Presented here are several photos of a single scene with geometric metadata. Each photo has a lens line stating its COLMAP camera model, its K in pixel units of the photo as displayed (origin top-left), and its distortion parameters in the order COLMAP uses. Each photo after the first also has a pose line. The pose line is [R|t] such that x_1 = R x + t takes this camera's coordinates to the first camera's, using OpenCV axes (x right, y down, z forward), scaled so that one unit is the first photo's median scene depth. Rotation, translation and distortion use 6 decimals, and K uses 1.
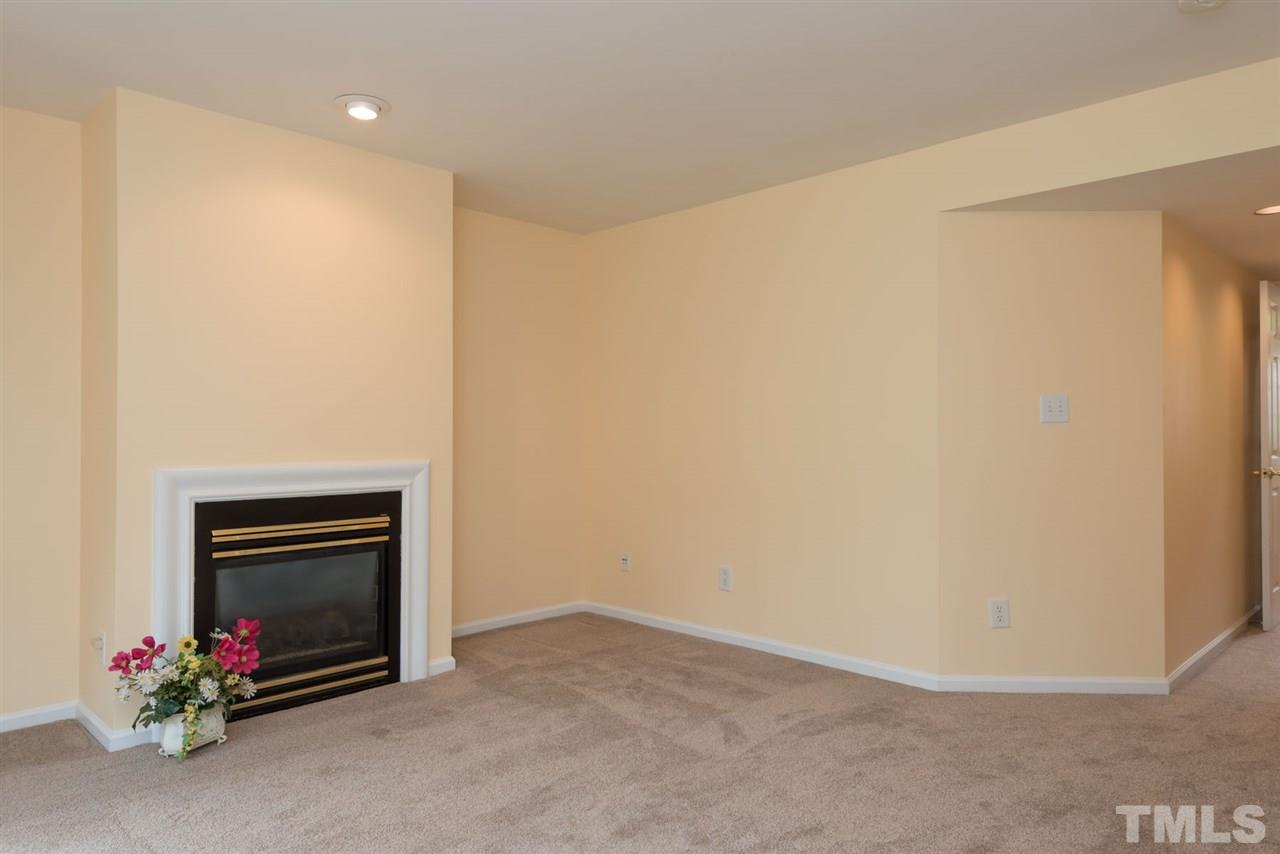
lens RADIAL K [[825.7, 0, 644.6], [0, 825.7, 430.4], [0, 0, 1]] dist [0.004023, 0.001676]
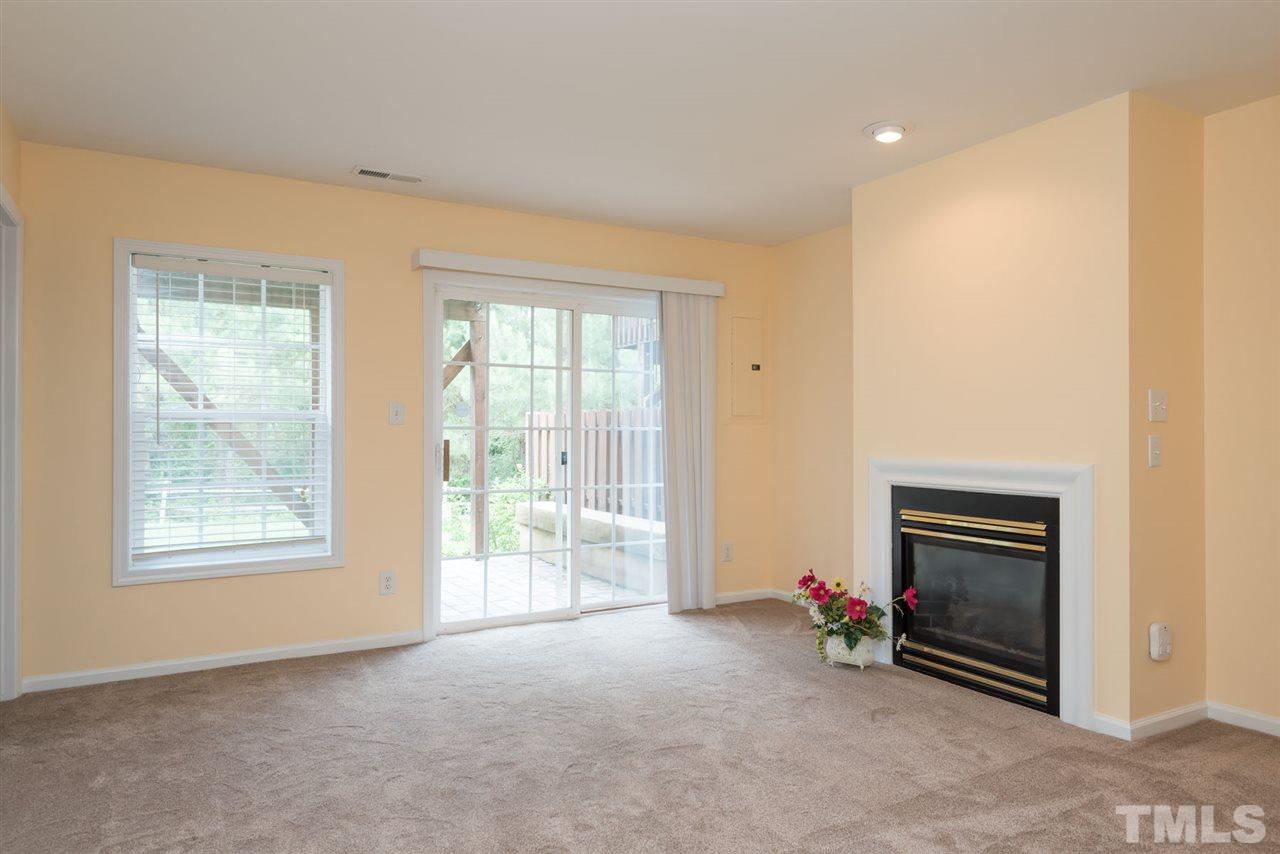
lens RADIAL K [[825.7, 0, 644.0], [0, 825.7, 424.2], [0, 0, 1]] dist [0.004023, 0.001676]
pose [[-0.260733, -0.003426, -0.965405, 0.670444], [0.004110, 0.999981, -0.004659, -0.002373], [0.965402, -0.005183, -0.260714, 0.818961]]
